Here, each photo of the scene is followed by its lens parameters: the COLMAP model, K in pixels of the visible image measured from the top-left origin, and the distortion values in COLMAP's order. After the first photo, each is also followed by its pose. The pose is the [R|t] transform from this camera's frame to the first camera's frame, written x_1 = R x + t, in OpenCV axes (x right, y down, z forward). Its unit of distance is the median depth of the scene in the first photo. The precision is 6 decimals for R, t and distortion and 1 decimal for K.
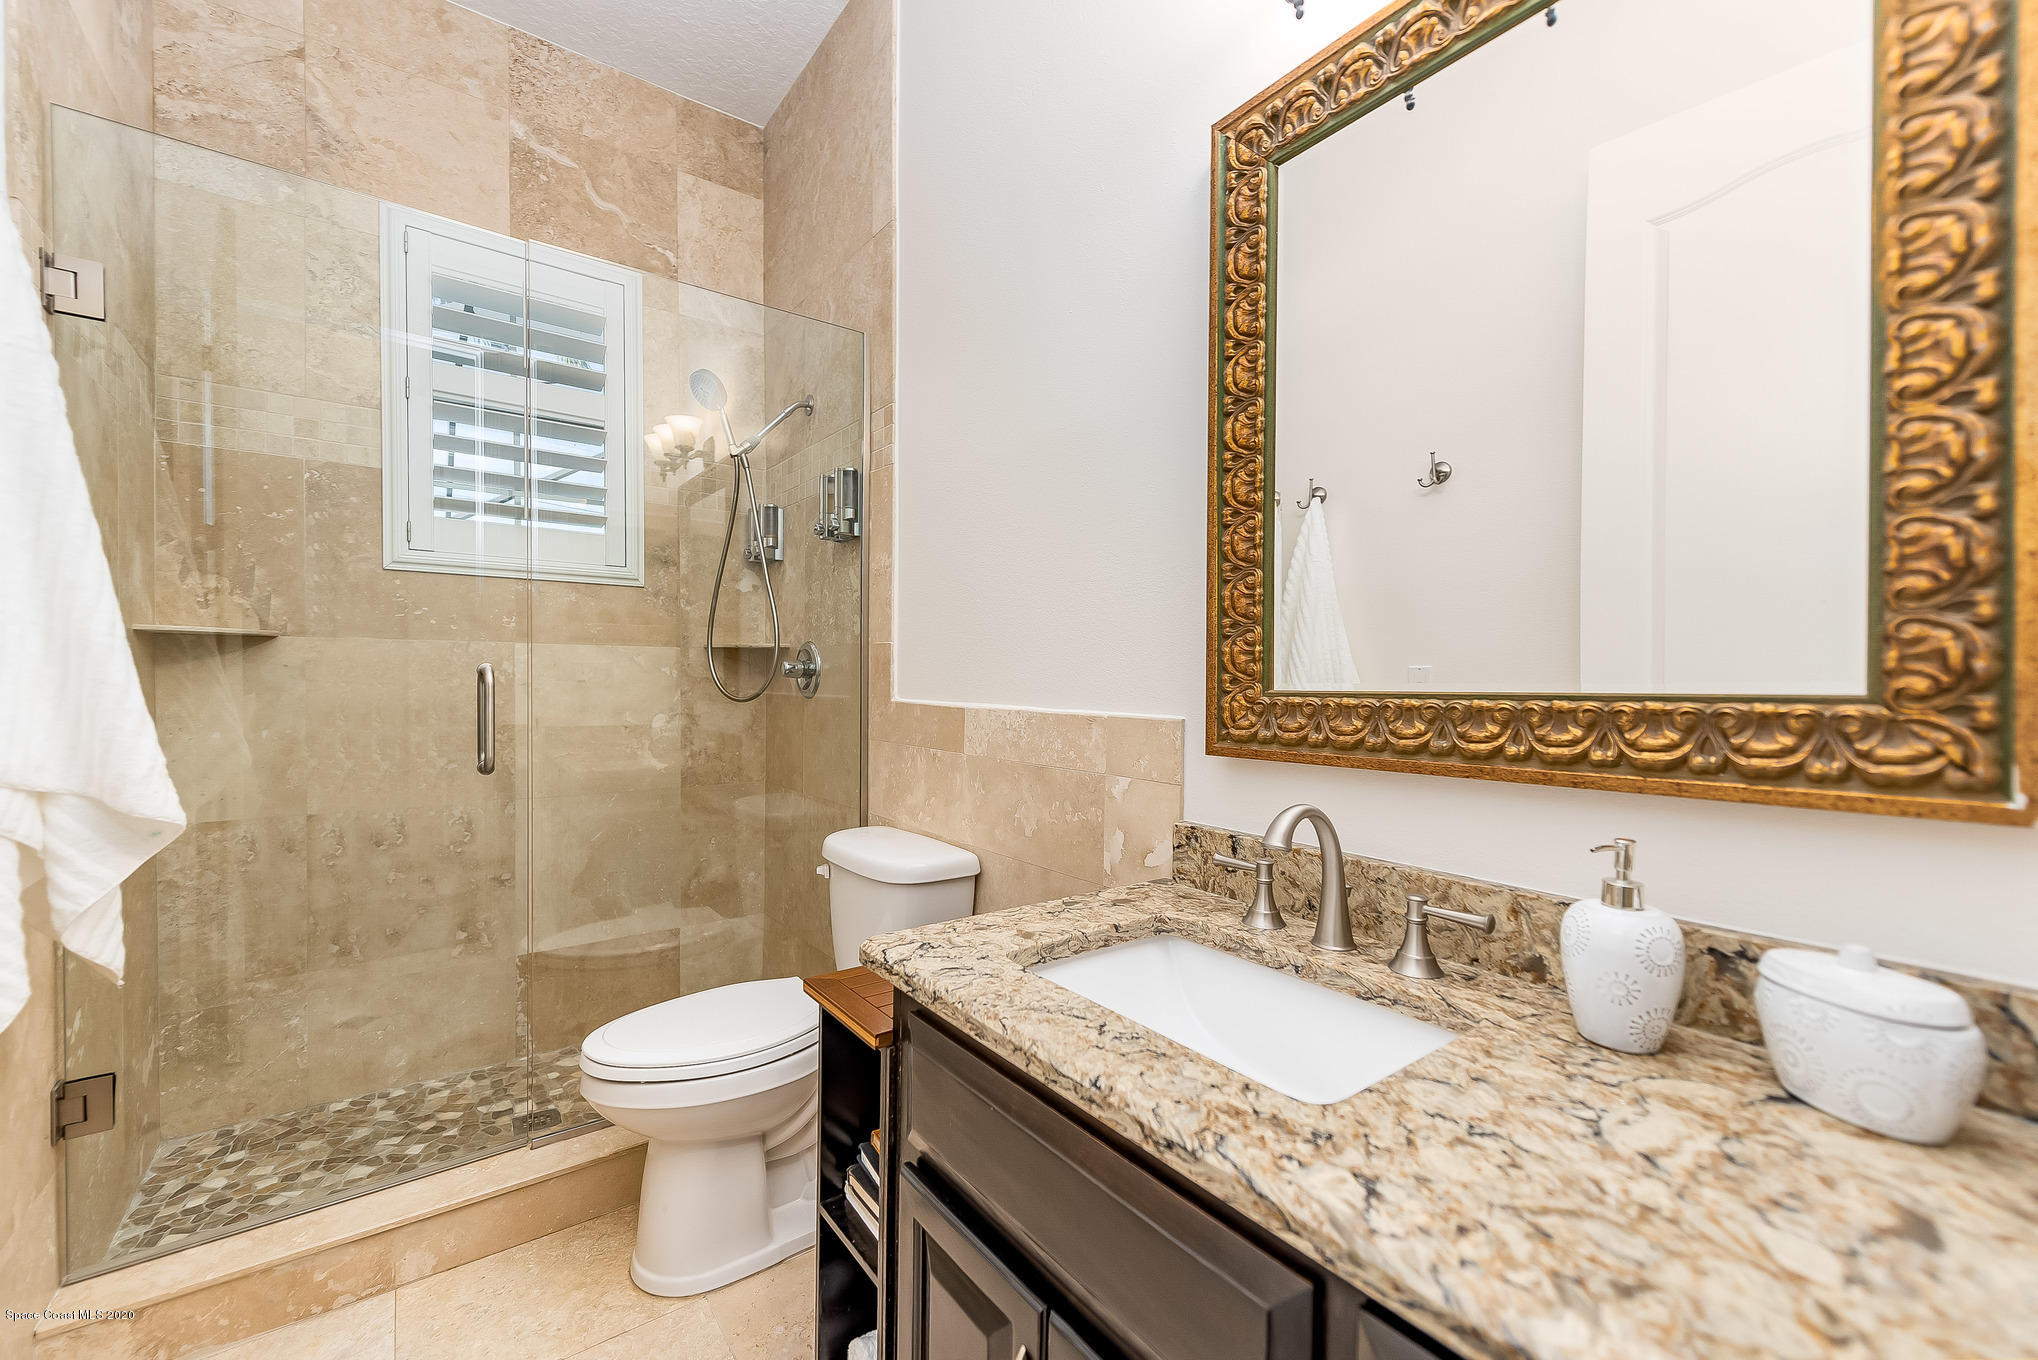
lens RADIAL K [[790.7, 0, 1019.0], [0, 790.7, 680.0], [0, 0, 1]] dist [-0.000431, -0.000033]
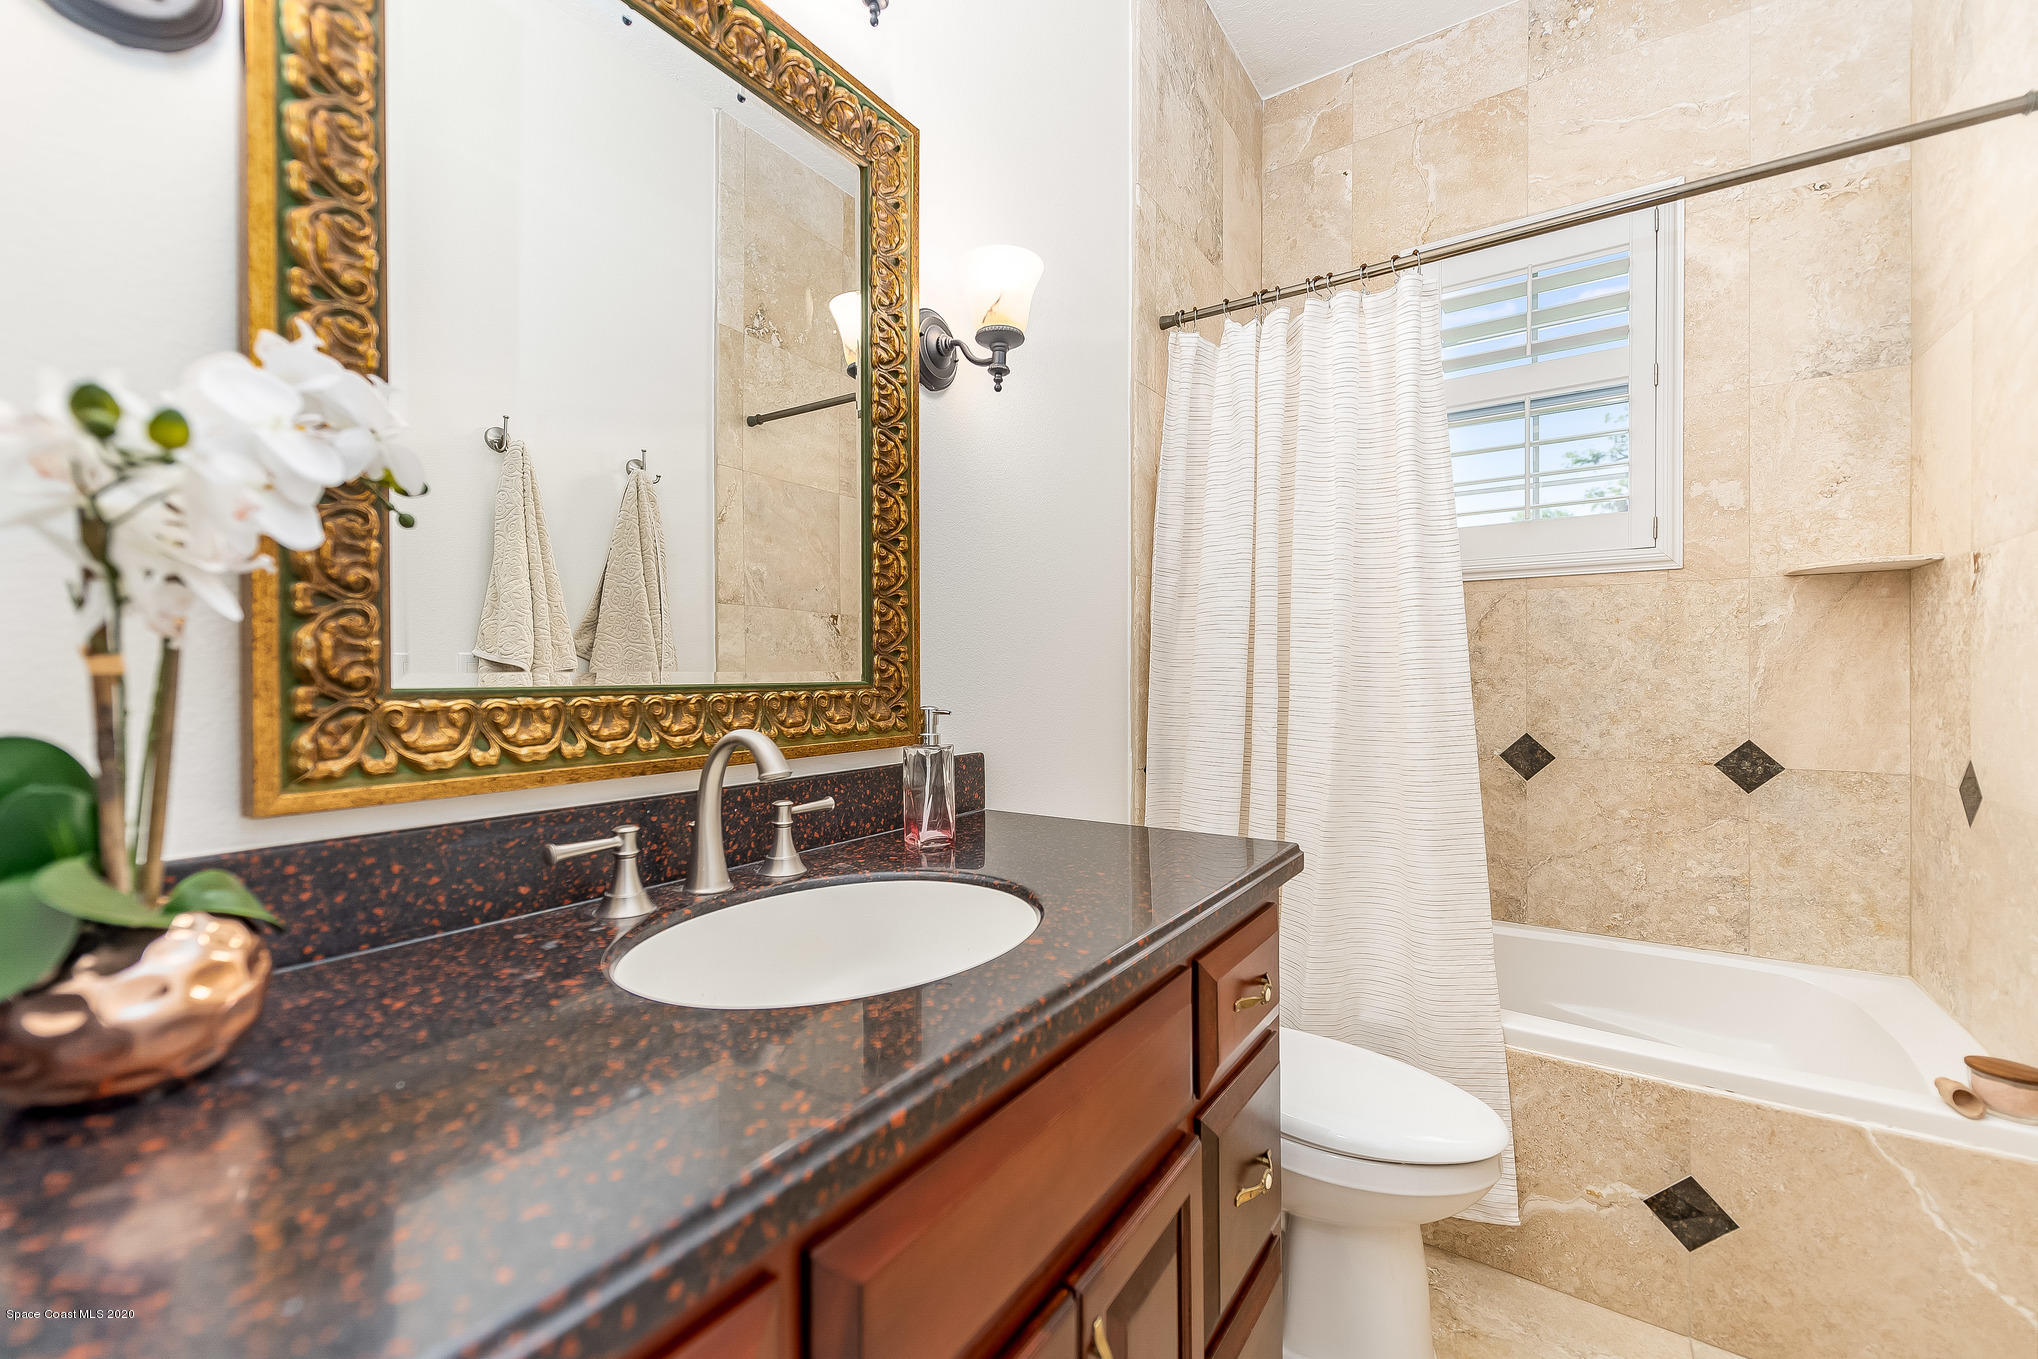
lens RADIAL K [[843.8, 0, 1019.0], [0, 843.8, 679.5], [0, 0, 1]] dist [0.000079, 0.000039]
pose [[-0.317157, 0.007421, 0.948344, -0.443744], [0.004338, 0.999970, -0.006374, 0.012532], [-0.948363, 0.002092, -0.317180, 0.704239]]
